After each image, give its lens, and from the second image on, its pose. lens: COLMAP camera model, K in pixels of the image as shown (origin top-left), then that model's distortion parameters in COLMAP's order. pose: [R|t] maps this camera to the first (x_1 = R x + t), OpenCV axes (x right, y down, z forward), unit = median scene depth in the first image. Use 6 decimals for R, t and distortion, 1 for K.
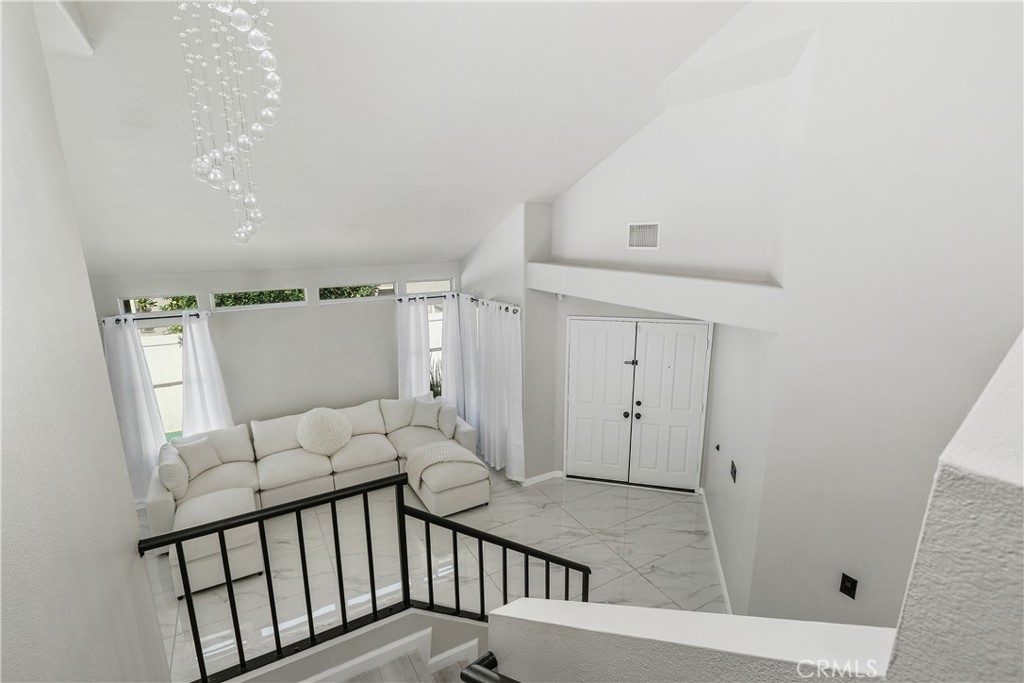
lens RADIAL K [[493.1, 0, 513.5], [0, 493.1, 351.7], [0, 0, 1]] dist [0.002882, 0.000143]
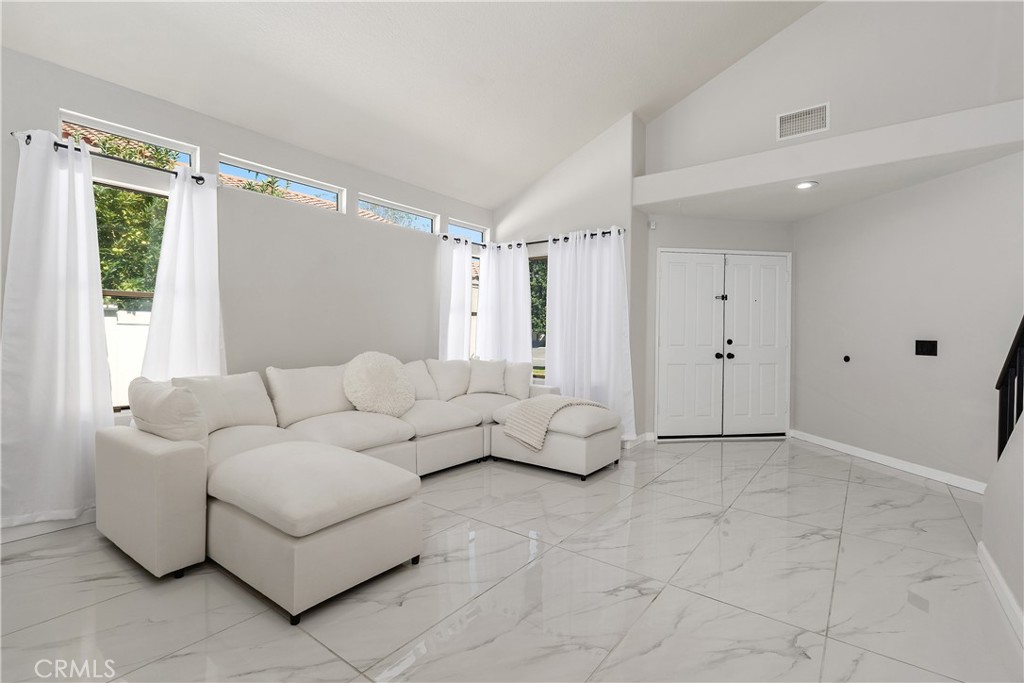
lens RADIAL K [[468.8, 0, 512.0], [0, 468.8, 341.5], [0, 0, 1]] dist [-0.002776, -0.000167]
pose [[0.923114, 0.005836, 0.384481, -0.475346], [0.081823, 0.974004, -0.211235, 0.258959], [-0.375719, 0.226454, 0.898640, 0.349144]]
